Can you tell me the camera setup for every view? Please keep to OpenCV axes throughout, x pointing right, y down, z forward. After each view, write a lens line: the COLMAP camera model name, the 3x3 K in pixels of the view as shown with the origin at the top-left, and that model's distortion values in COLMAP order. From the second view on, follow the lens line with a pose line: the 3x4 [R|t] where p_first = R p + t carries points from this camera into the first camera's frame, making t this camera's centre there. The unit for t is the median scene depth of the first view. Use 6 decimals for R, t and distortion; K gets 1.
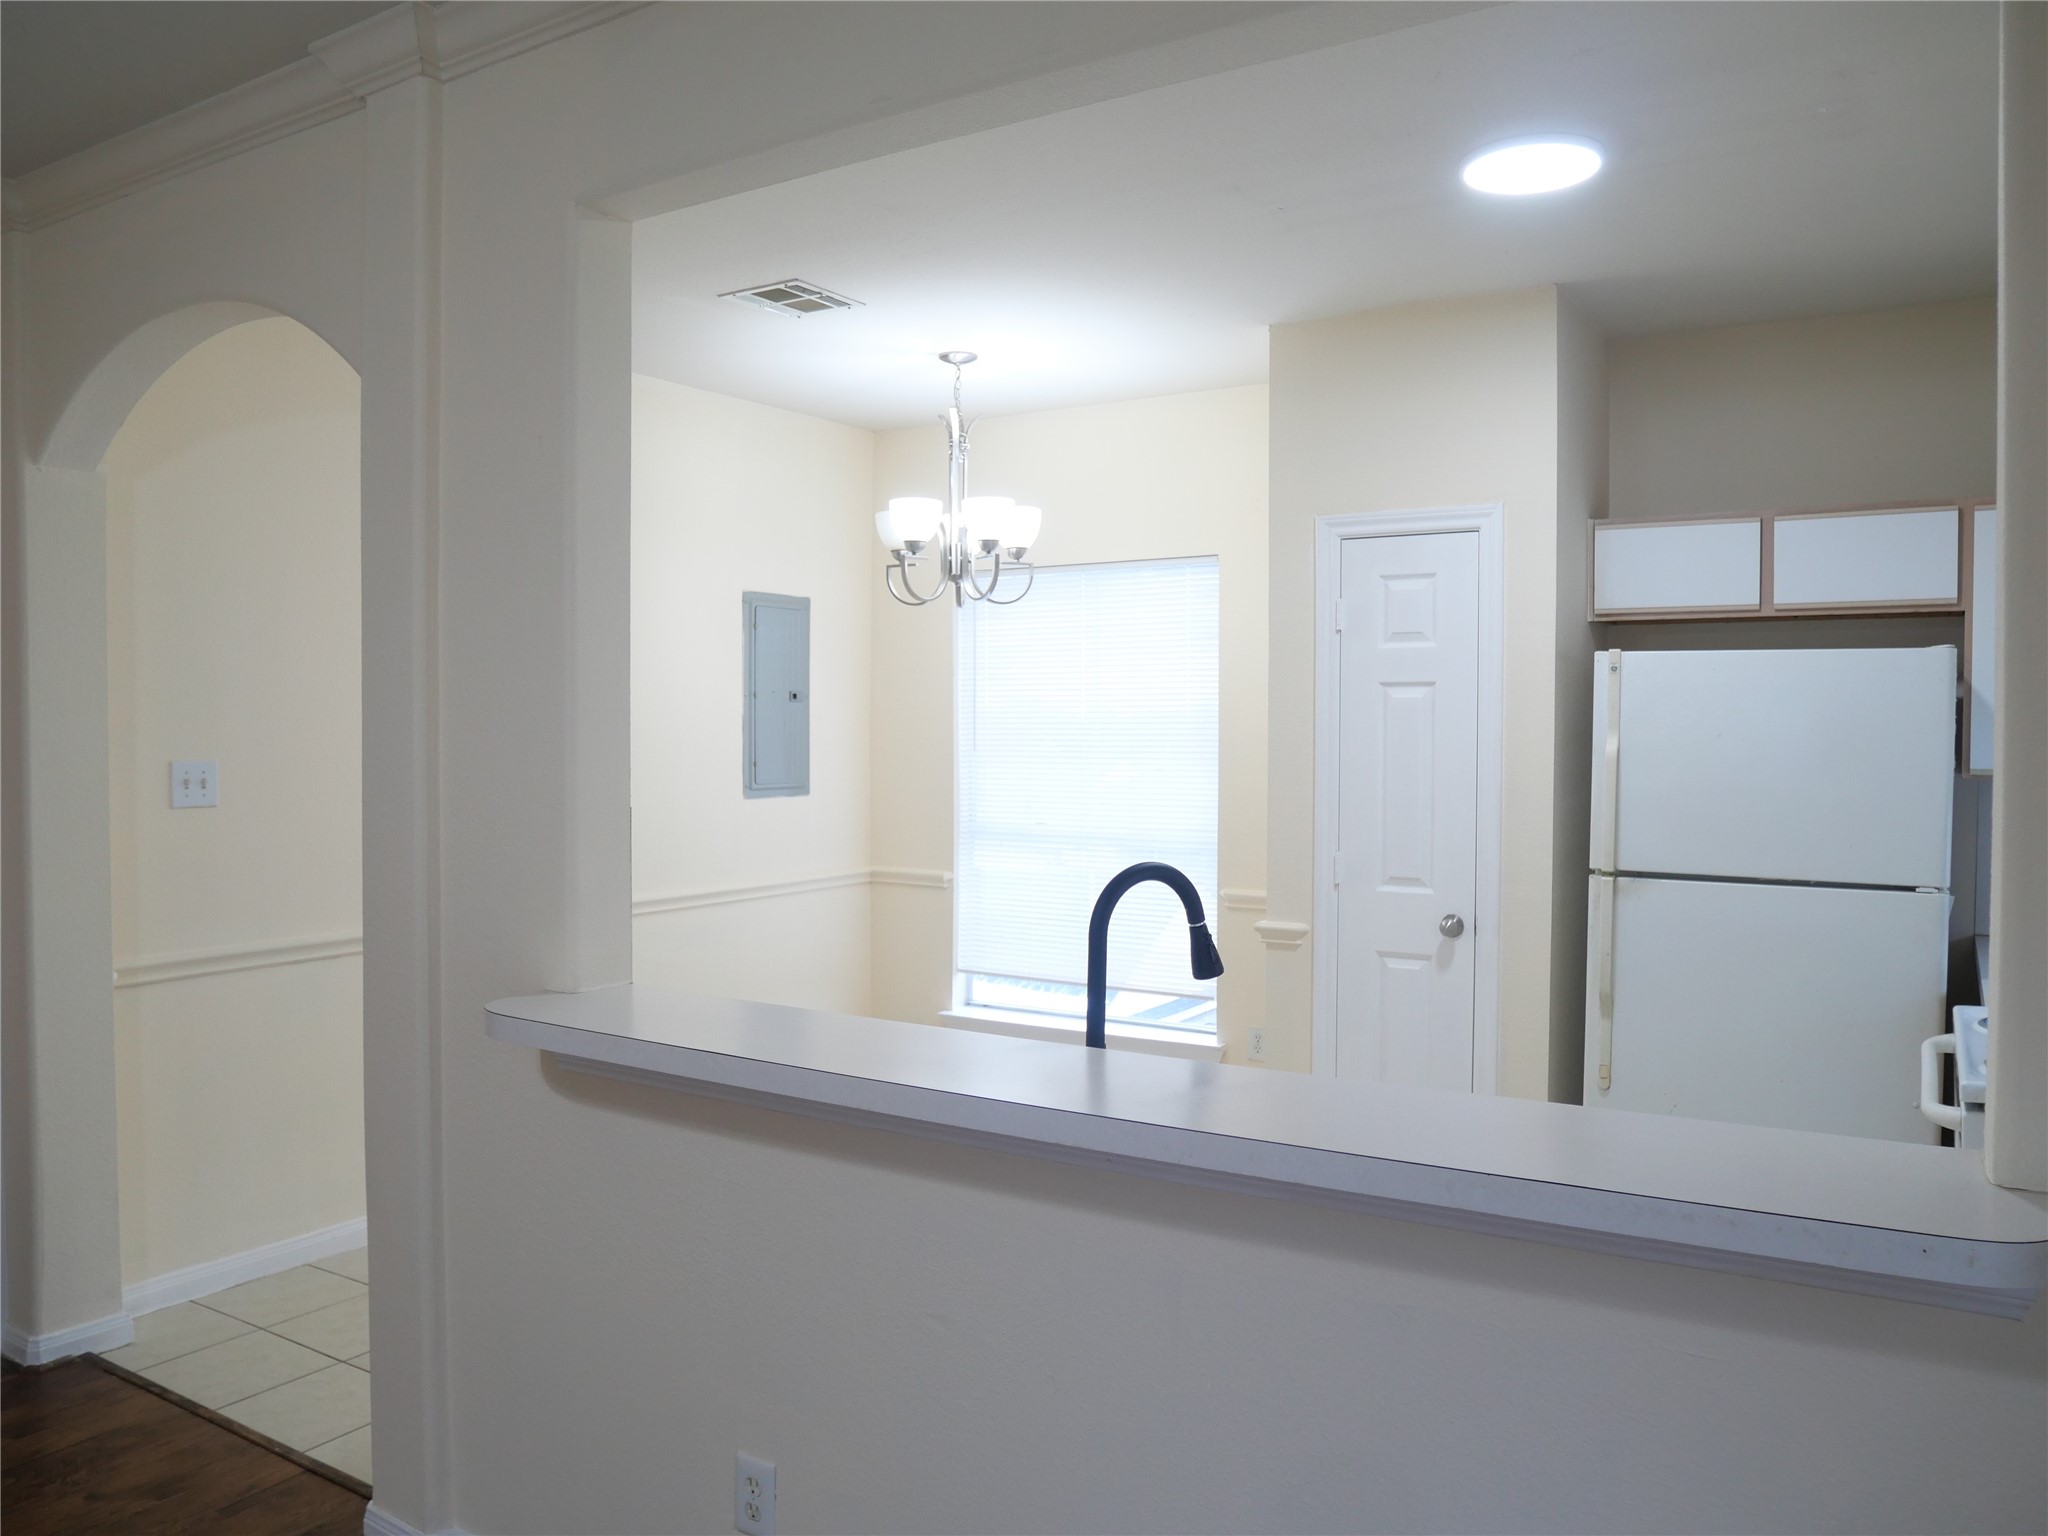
lens RADIAL K [[1495.2, 0, 1021.7], [0, 1495.2, 770.9], [0, 0, 1]] dist [-0.076684, 0.029060]
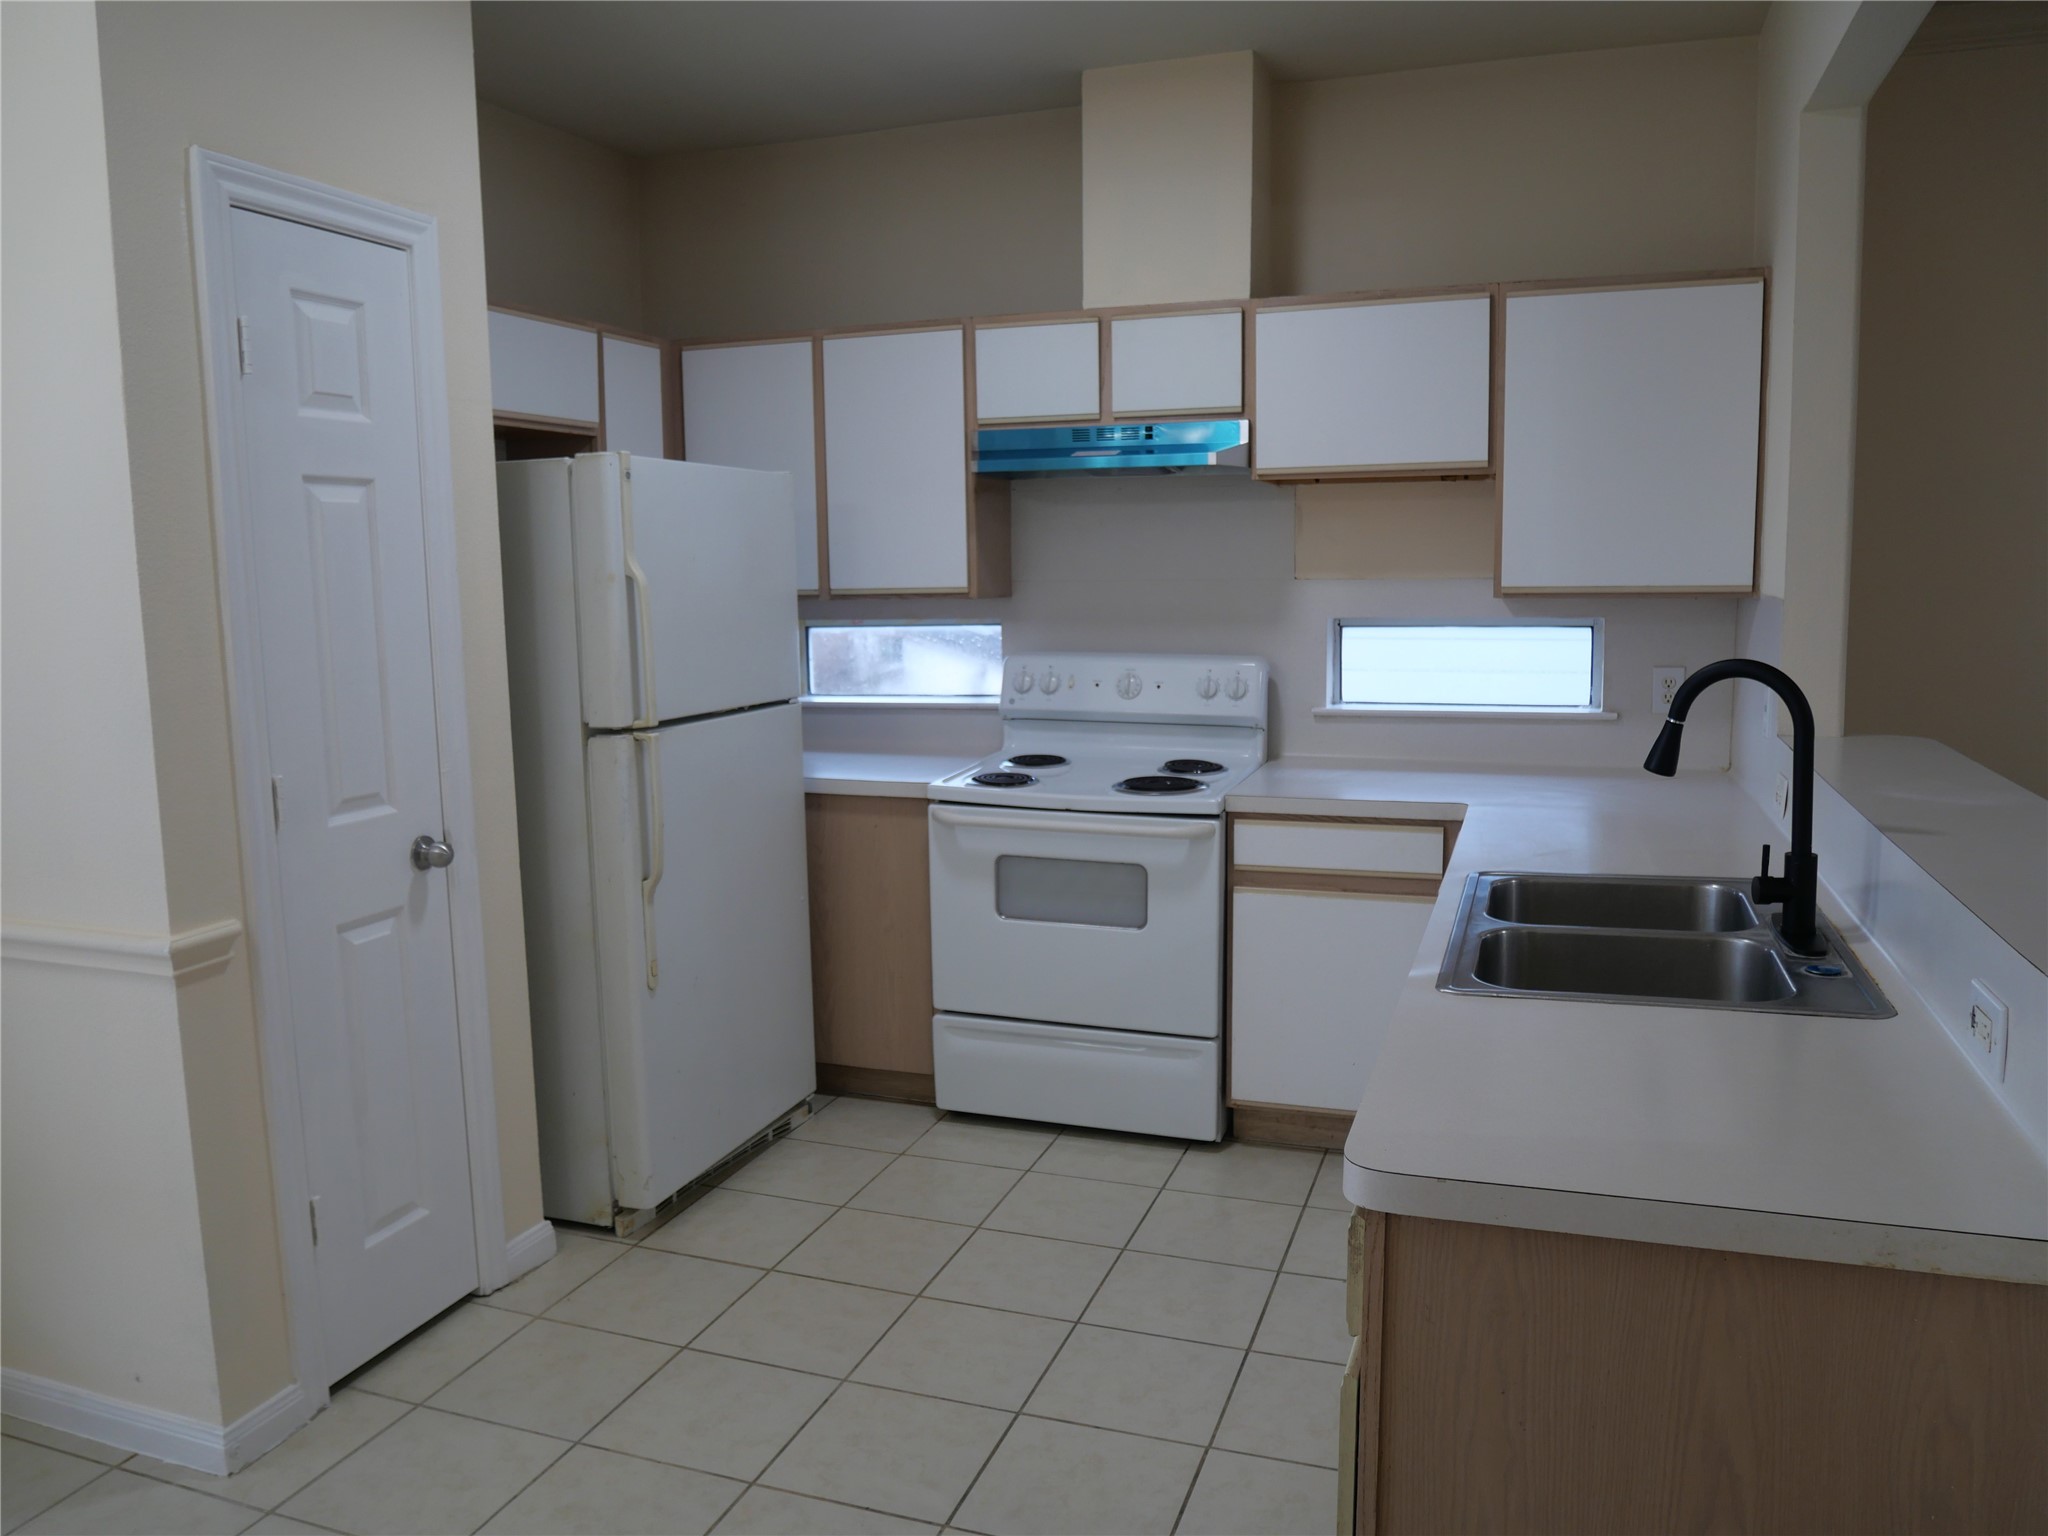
lens RADIAL K [[1495.2, 0, 1010.0], [0, 1495.2, 756.8], [0, 0, 1]] dist [-0.076684, 0.029060]
pose [[-0.199327, -0.137029, 0.970305, -0.391822], [0.028627, 0.988938, 0.145541, -0.026451], [-0.979515, 0.056787, -0.193199, 0.855213]]
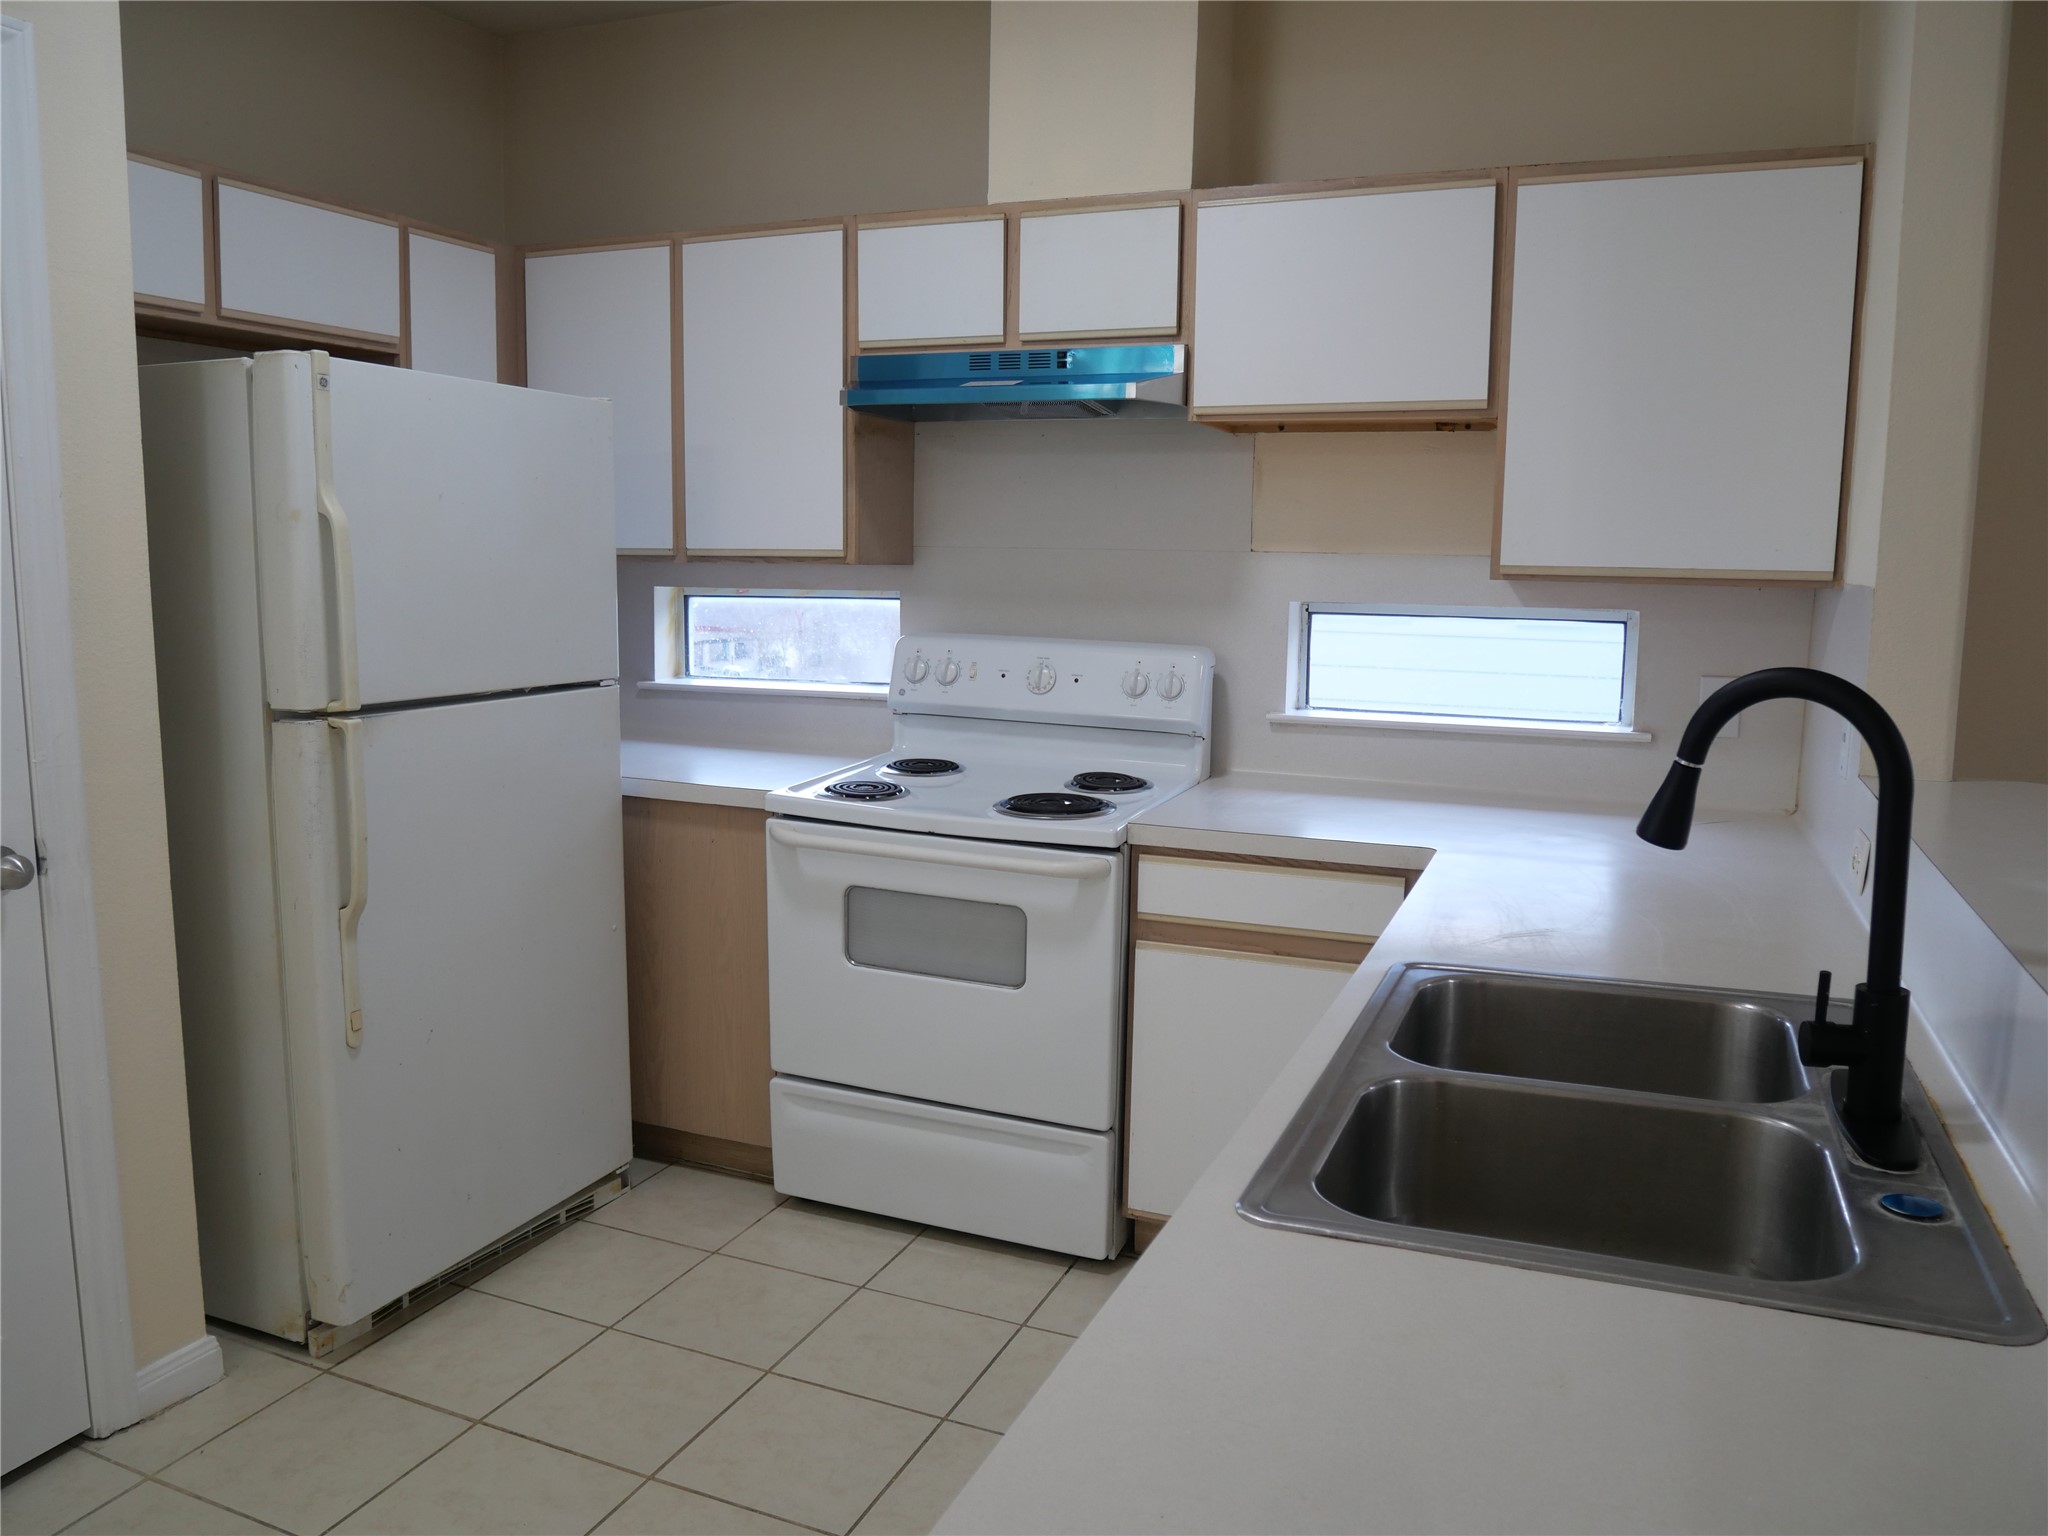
lens RADIAL K [[1495.2, 0, 1006.4], [0, 1495.2, 755.4], [0, 0, 1]] dist [-0.076684, 0.029060]
pose [[-0.144148, -0.150563, 0.978035, -0.250706], [0.000667, 0.988342, 0.152248, -0.010314], [-0.989556, 0.022598, -0.142367, 0.737416]]
